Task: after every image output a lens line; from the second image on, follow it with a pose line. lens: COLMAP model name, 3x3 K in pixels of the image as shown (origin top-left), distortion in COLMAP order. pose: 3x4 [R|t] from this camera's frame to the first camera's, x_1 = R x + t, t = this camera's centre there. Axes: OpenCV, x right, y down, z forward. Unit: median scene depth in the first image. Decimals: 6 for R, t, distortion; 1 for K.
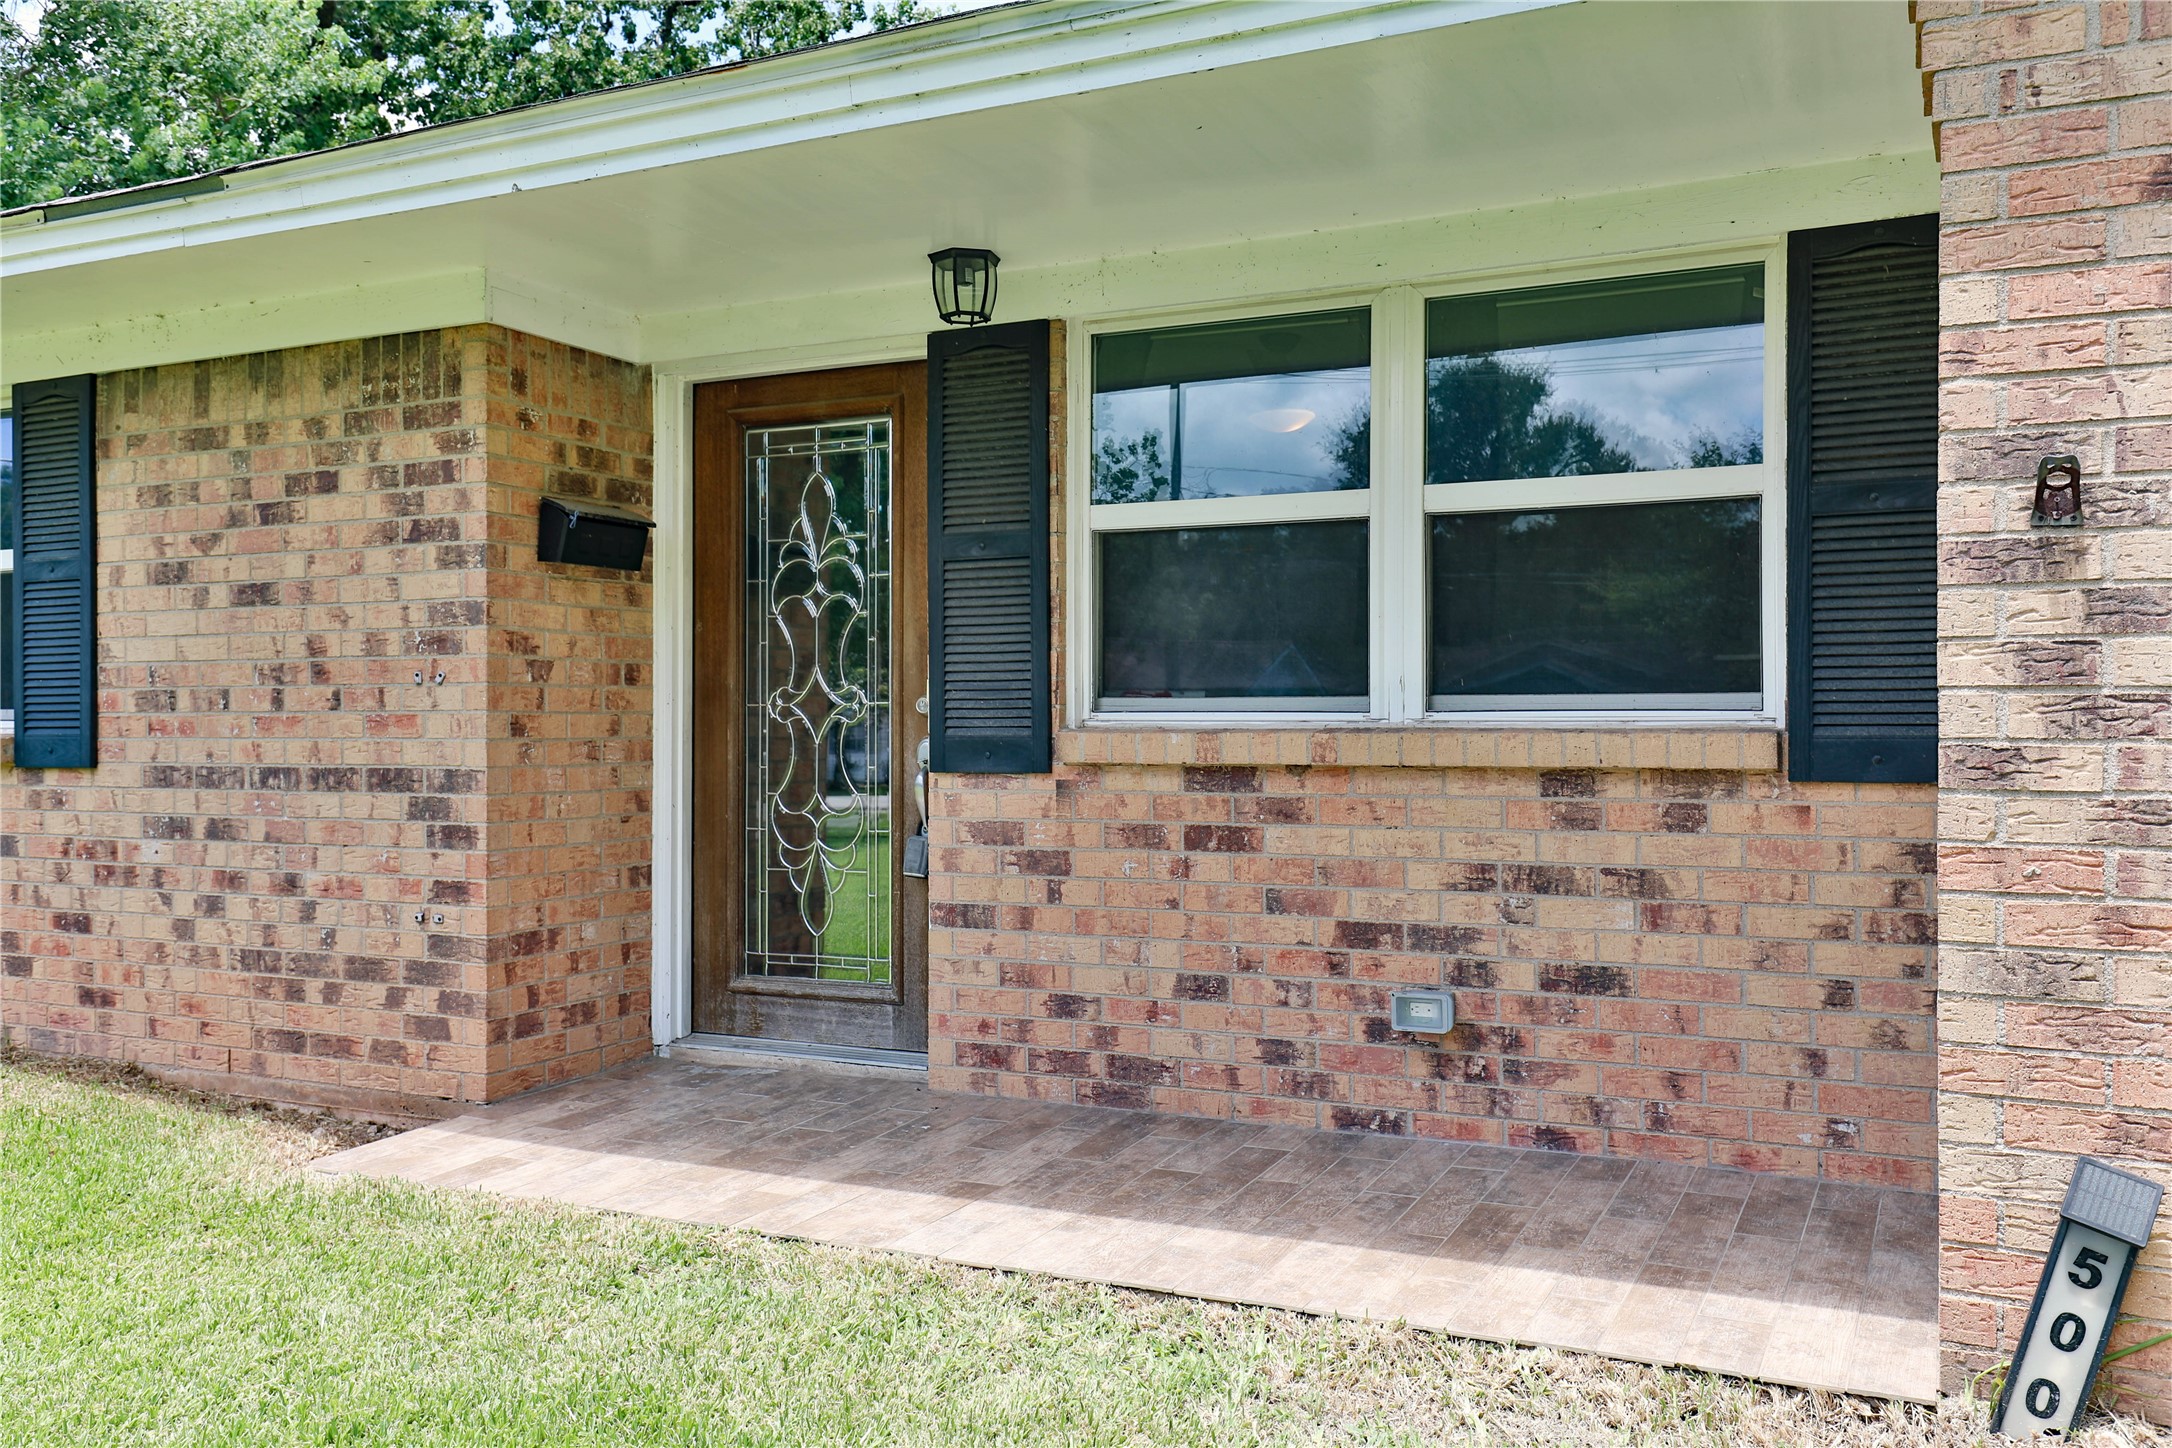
lens RADIAL K [[1750.0, 0, 1084.7], [0, 1750.0, 738.9], [0, 0, 1]] dist [0.026855, -0.003542]
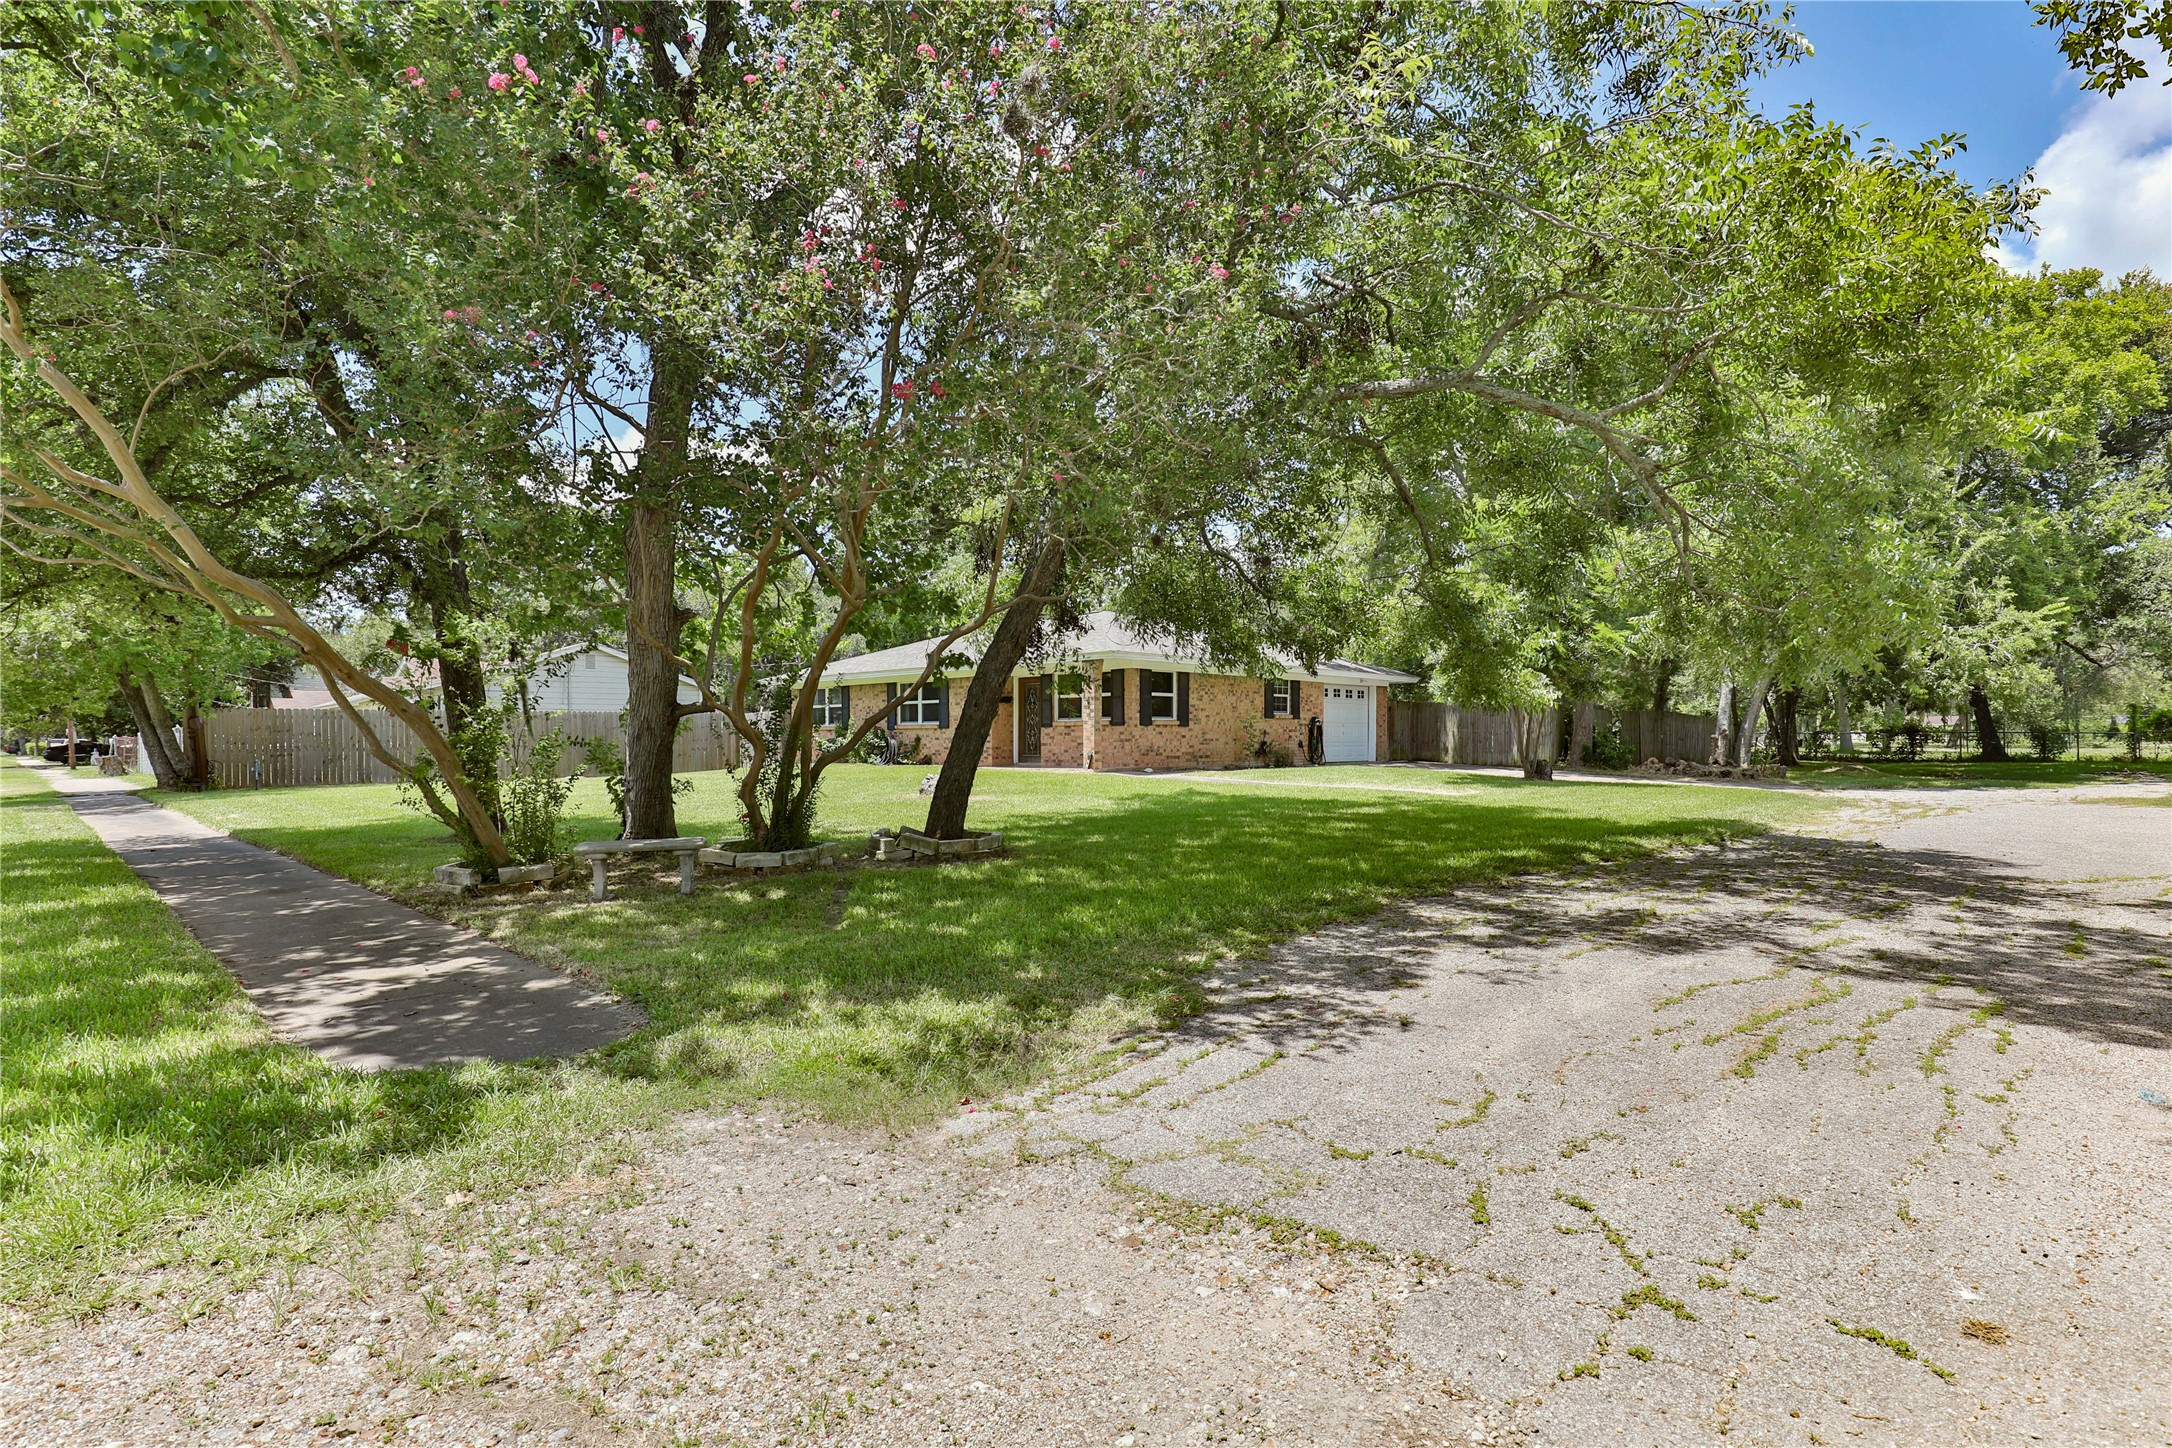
lens RADIAL K [[1049.7, 0, 1088.6], [0, 1049.7, 729.6], [0, 0, 1]] dist [-0.011404, 0.002852]
pose [[0.948062, -0.004632, -0.318052, 1.704292], [-0.001576, 0.999813, -0.019260, 0.125218], [0.318082, 0.018761, 0.947878, -3.631863]]
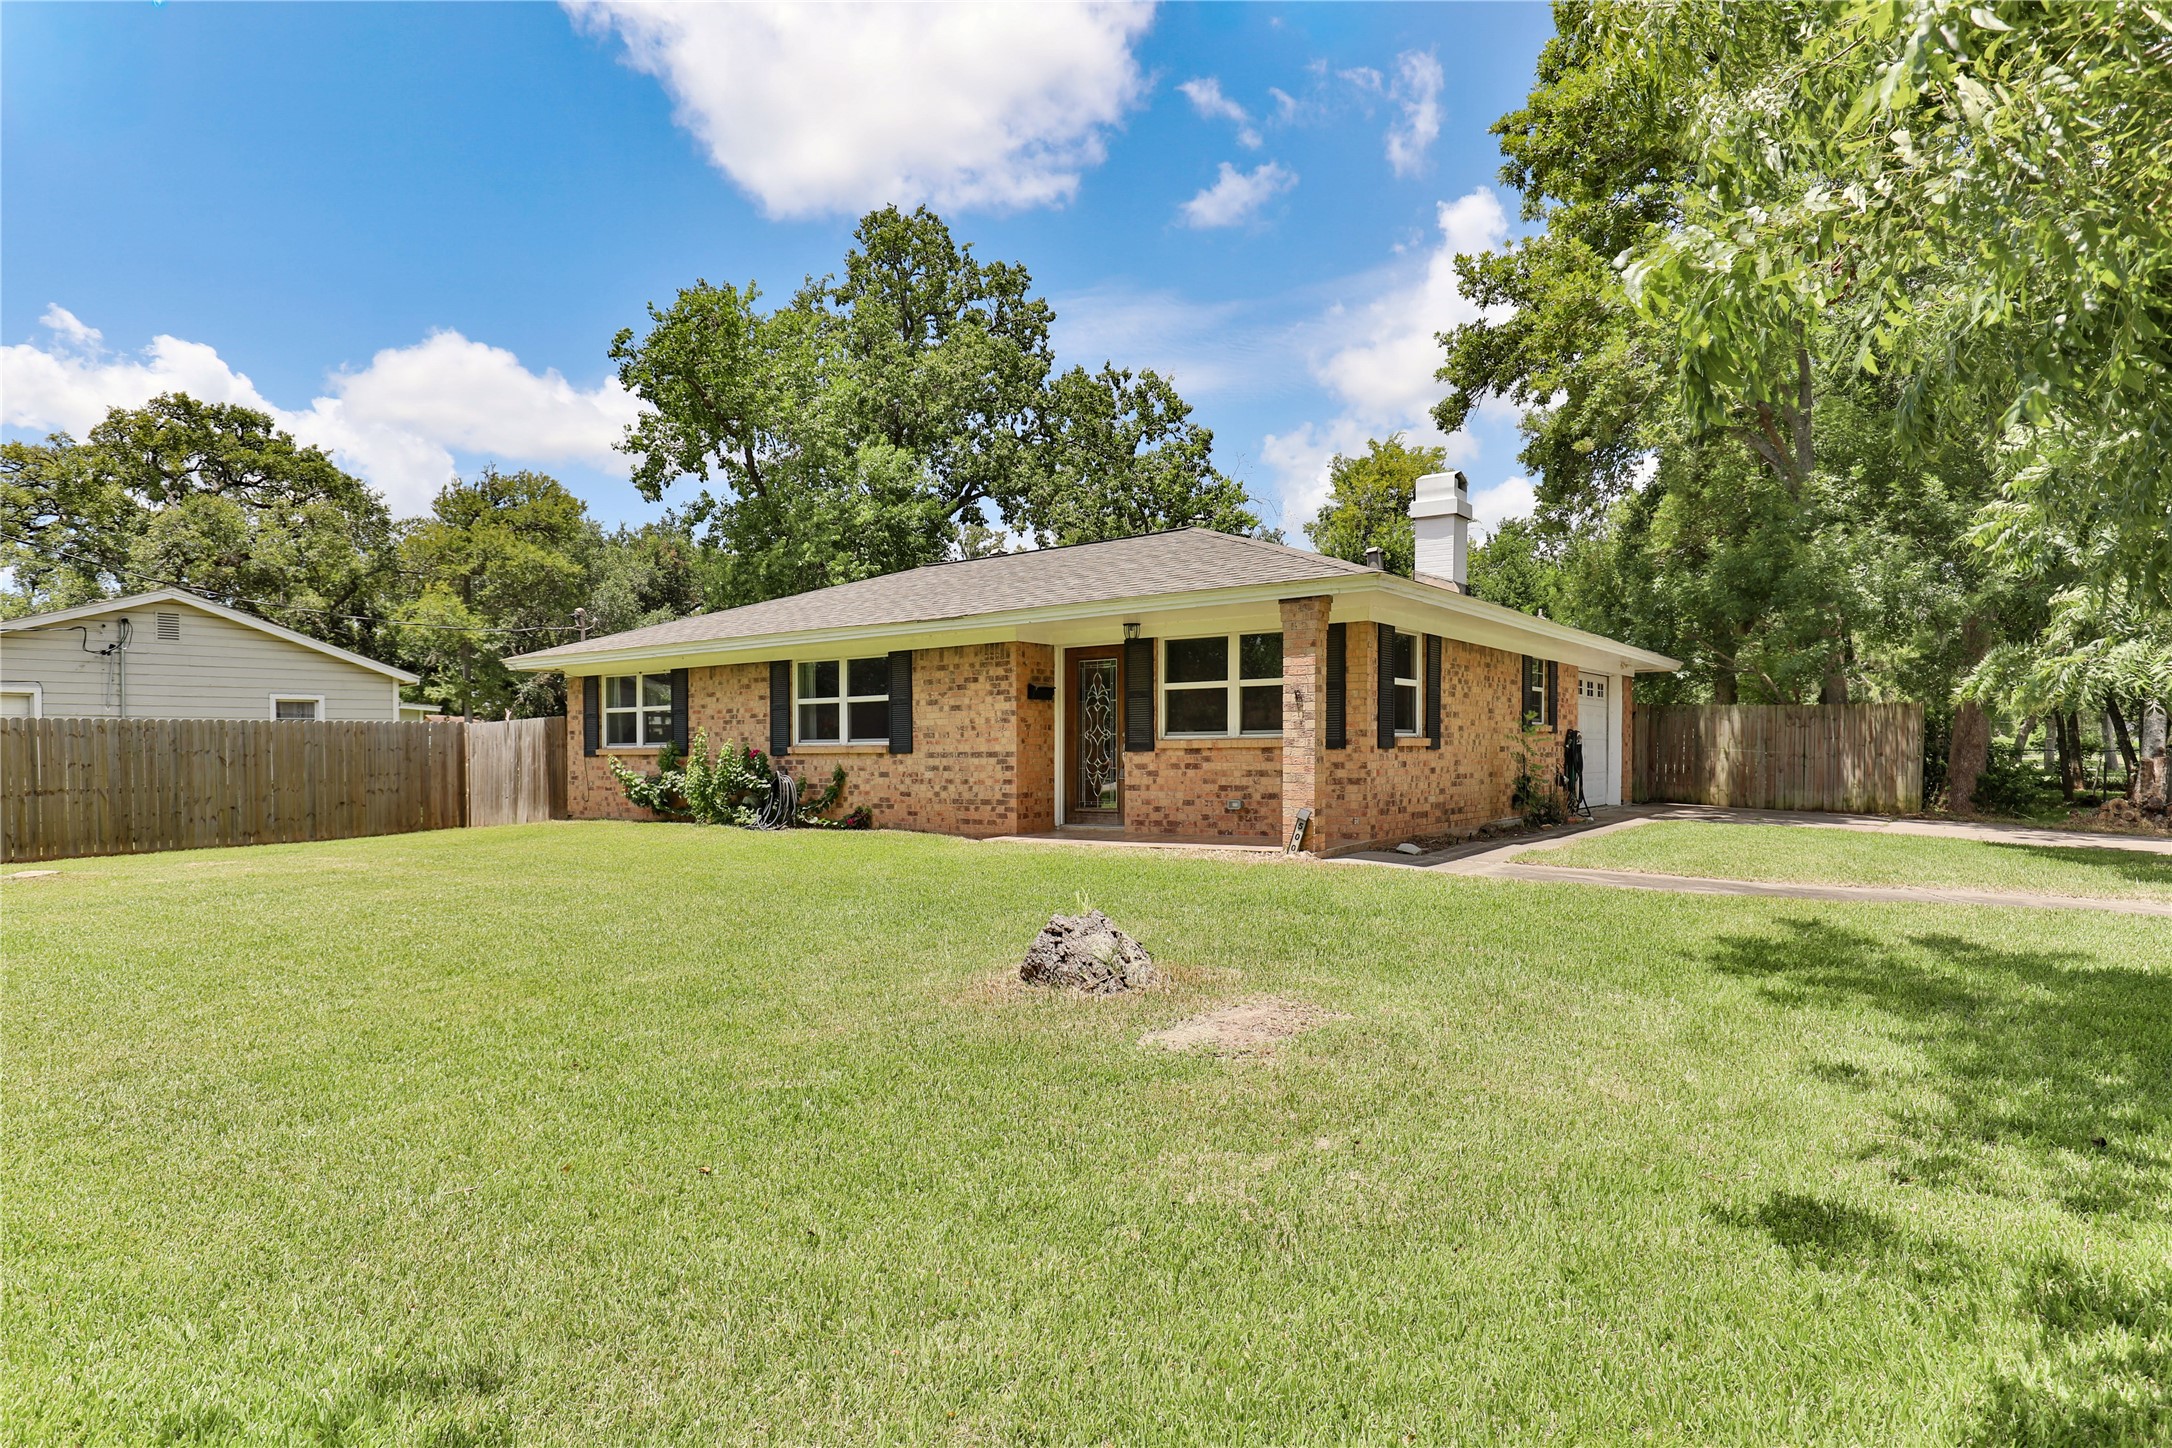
lens RADIAL K [[1189.4, 0, 1085.6], [0, 1189.4, 730.4], [0, 0, 1]] dist [-0.000892, -0.000204]
pose [[0.982780, -0.009821, -0.184518, 0.315061], [0.004850, 0.999614, -0.027374, 0.043939], [0.184715, 0.026007, 0.982448, -1.626245]]
